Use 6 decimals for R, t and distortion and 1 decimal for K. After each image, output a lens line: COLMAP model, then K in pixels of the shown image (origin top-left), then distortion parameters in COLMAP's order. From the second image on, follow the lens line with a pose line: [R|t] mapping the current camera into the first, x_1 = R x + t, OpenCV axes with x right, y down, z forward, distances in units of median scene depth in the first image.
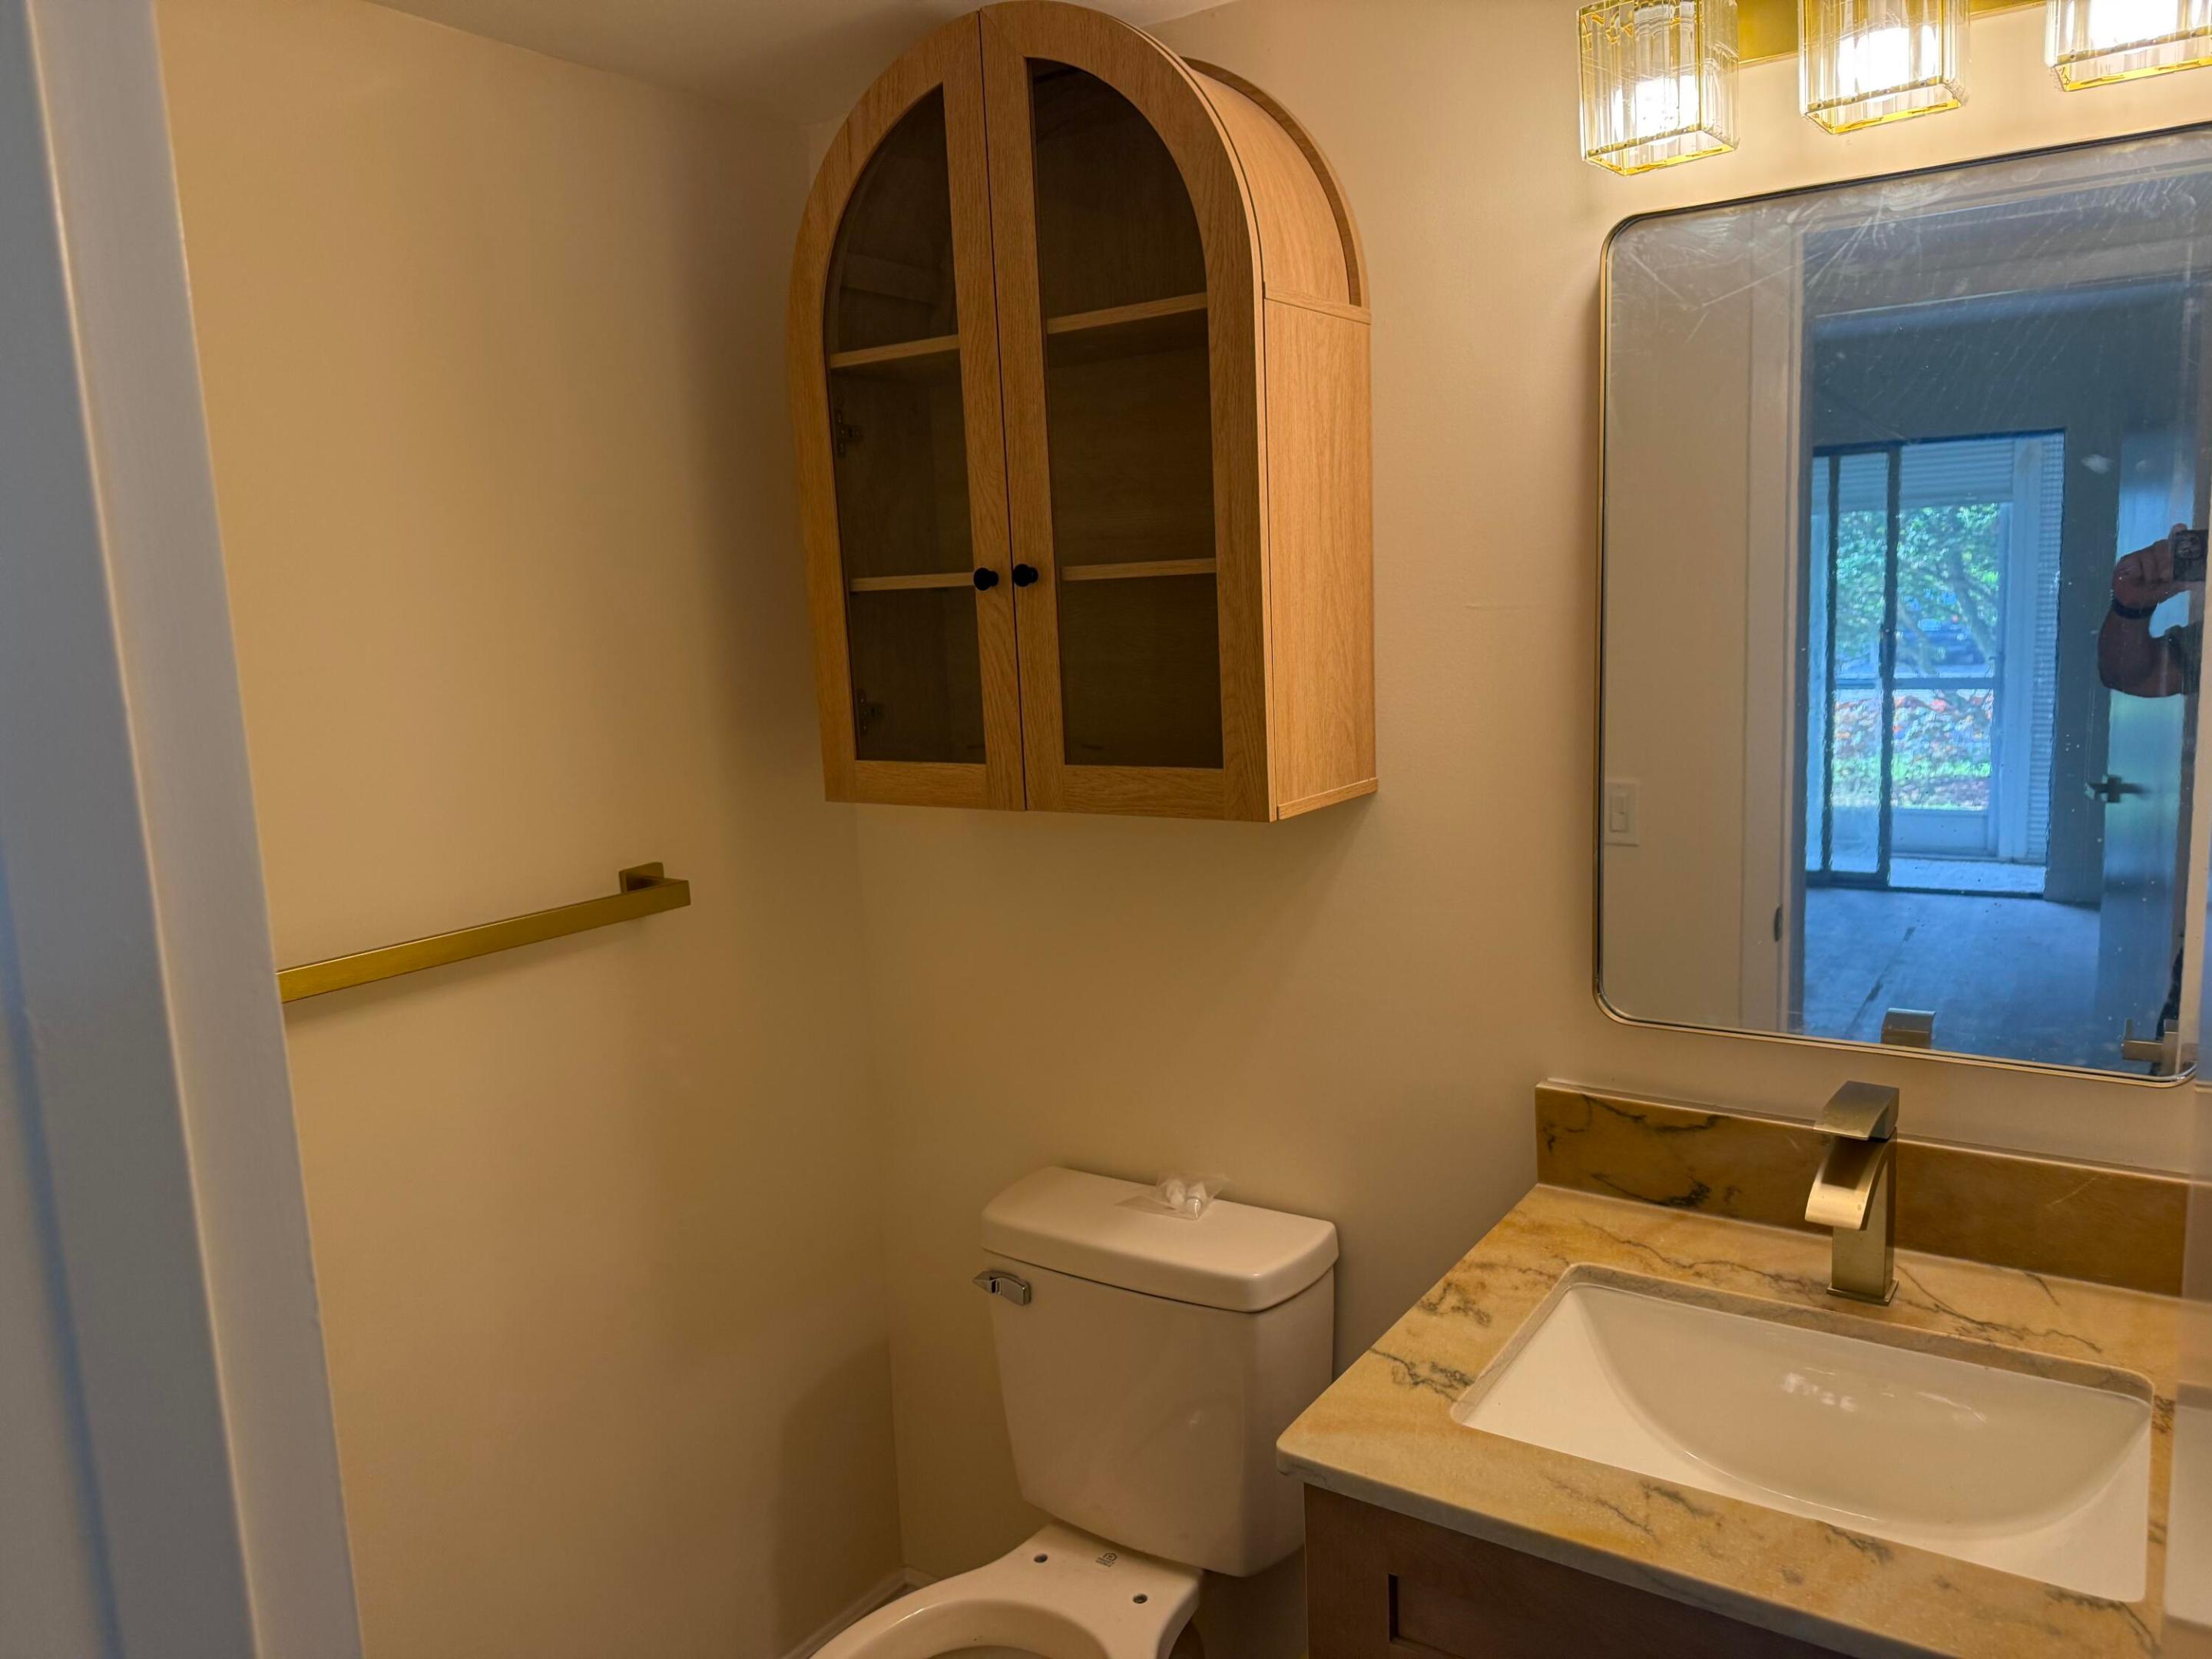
lens RADIAL K [[1558.8, 0, 1075.2], [0, 1558.8, 821.1], [0, 0, 1]] dist [0.020640, -0.031568]
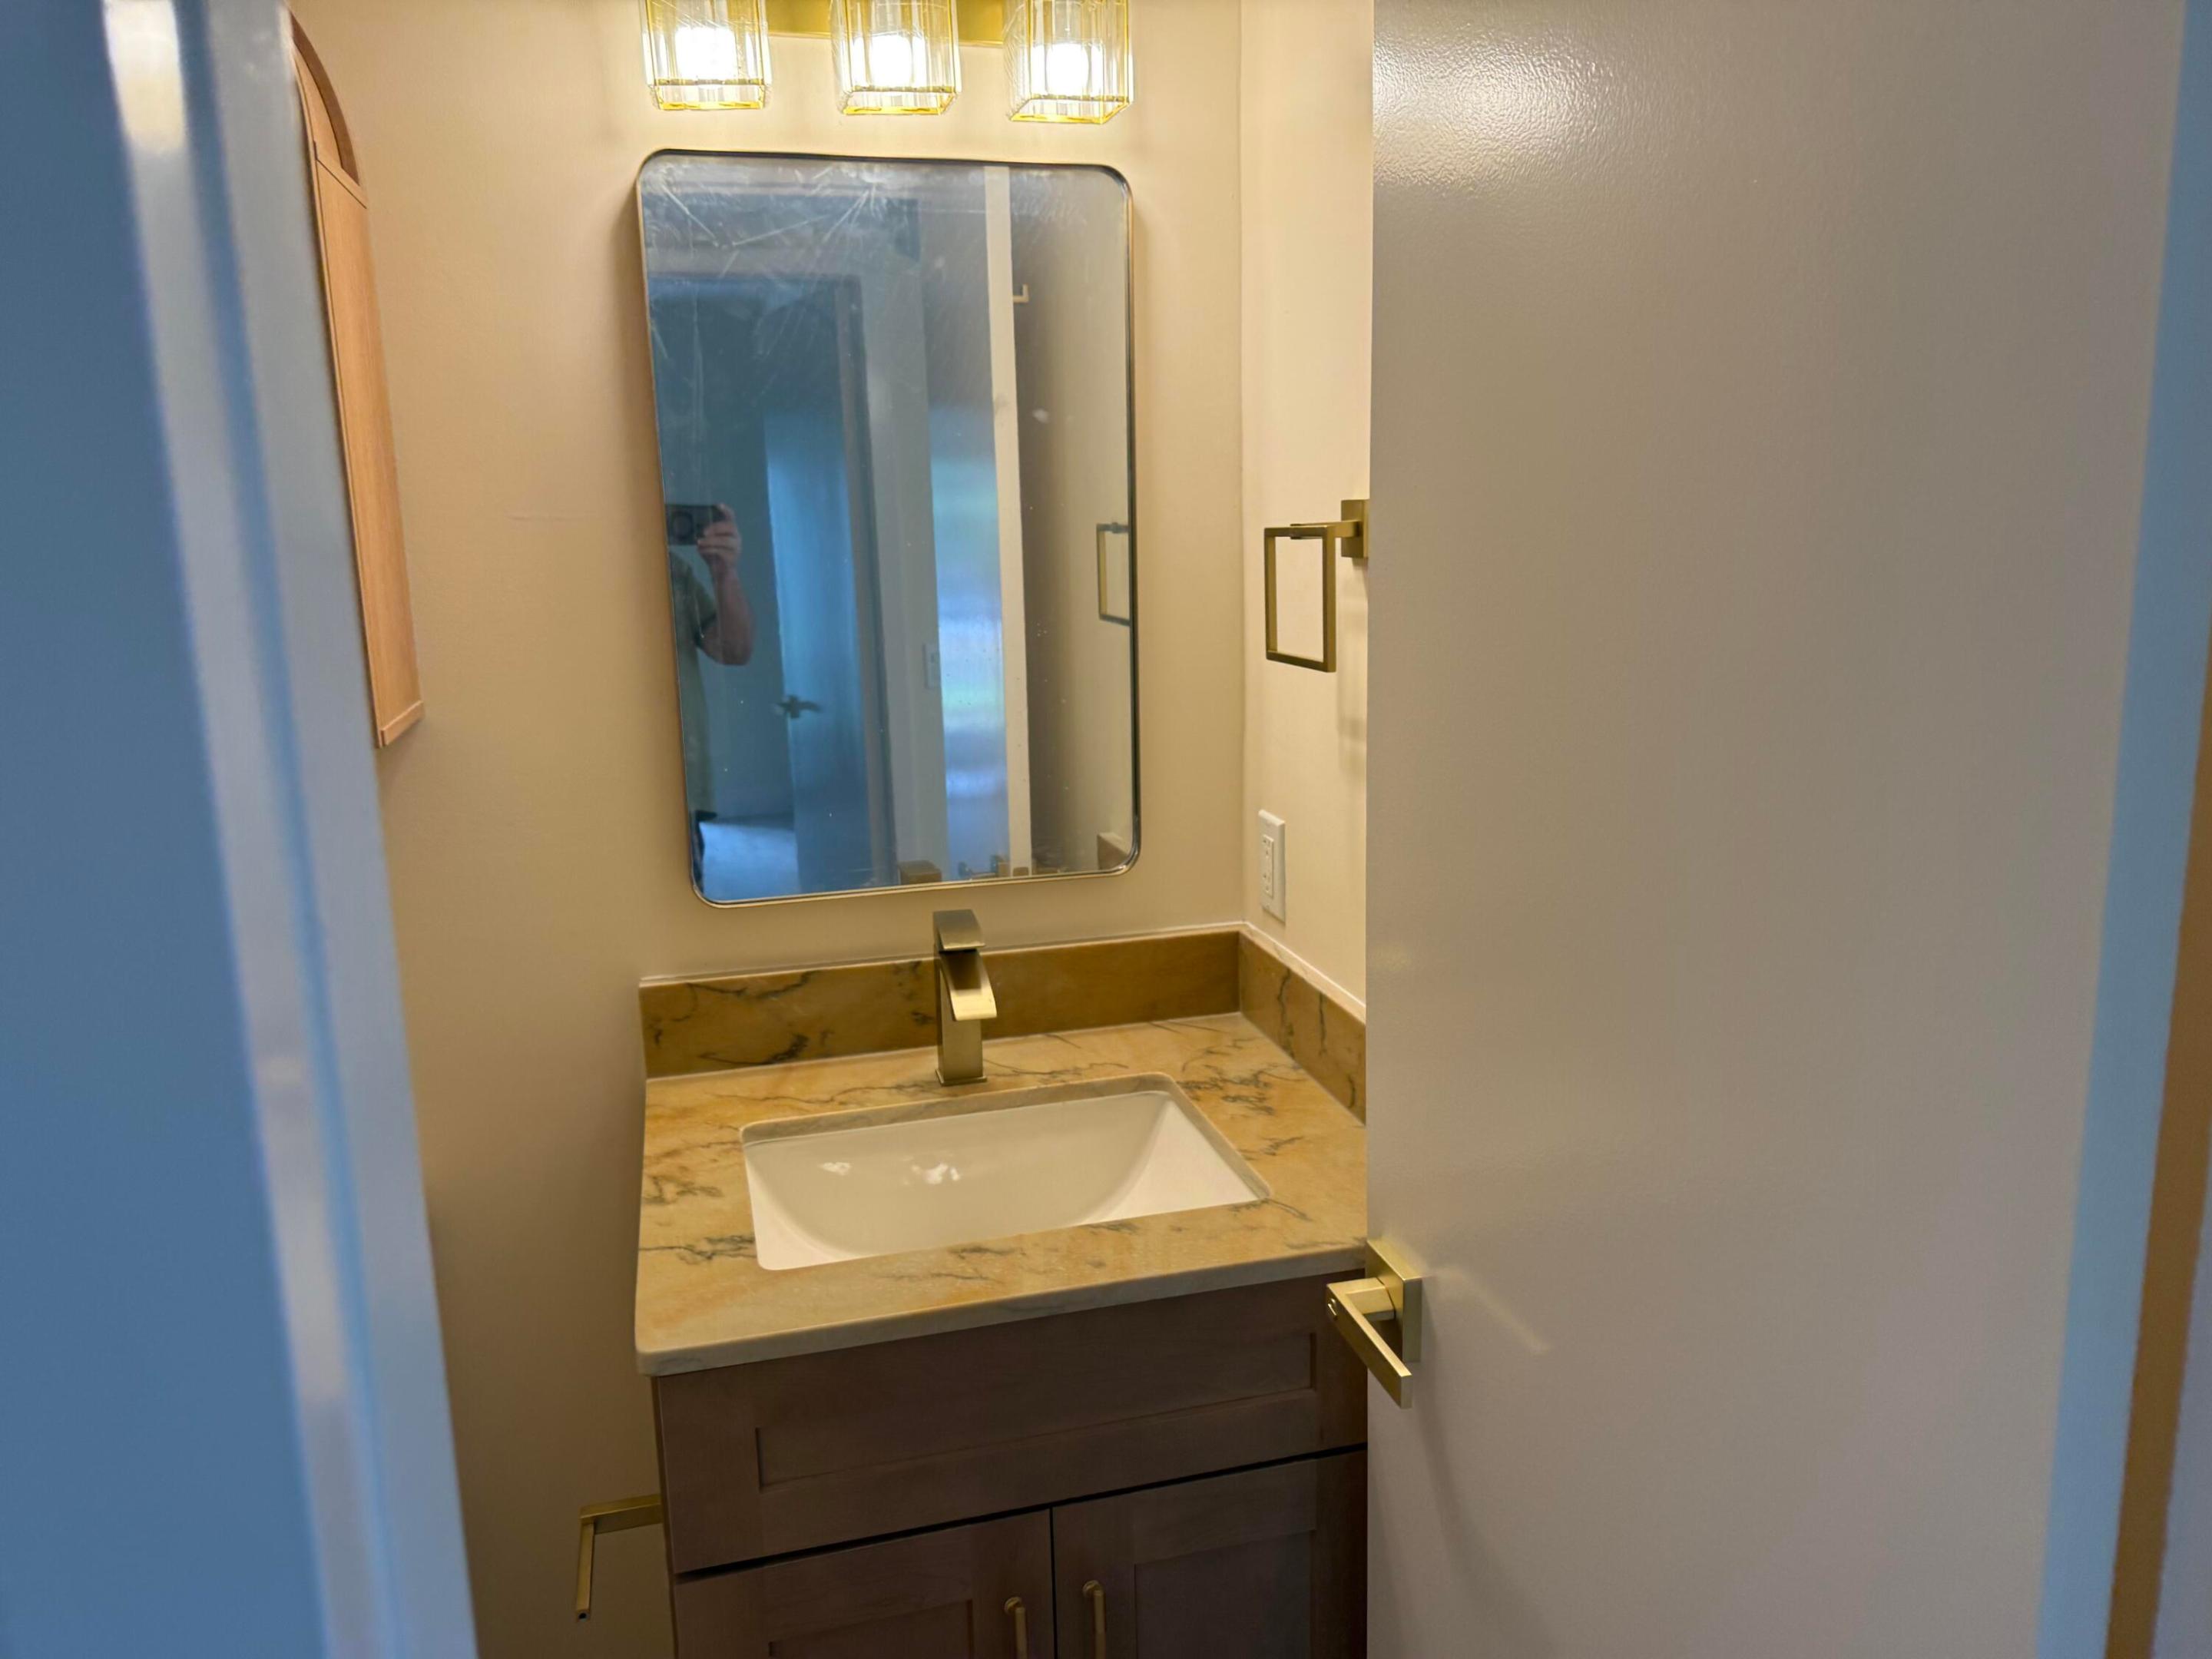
lens RADIAL K [[1558.8, 0, 1075.2], [0, 1558.8, 821.1], [0, 0, 1]] dist [0.020640, -0.031568]
pose [[0.647927, -0.119981, 0.752194, -0.323139], [0.105632, 0.992128, 0.067263, 0.024924], [-0.754342, 0.035874, 0.655500, 0.112100]]
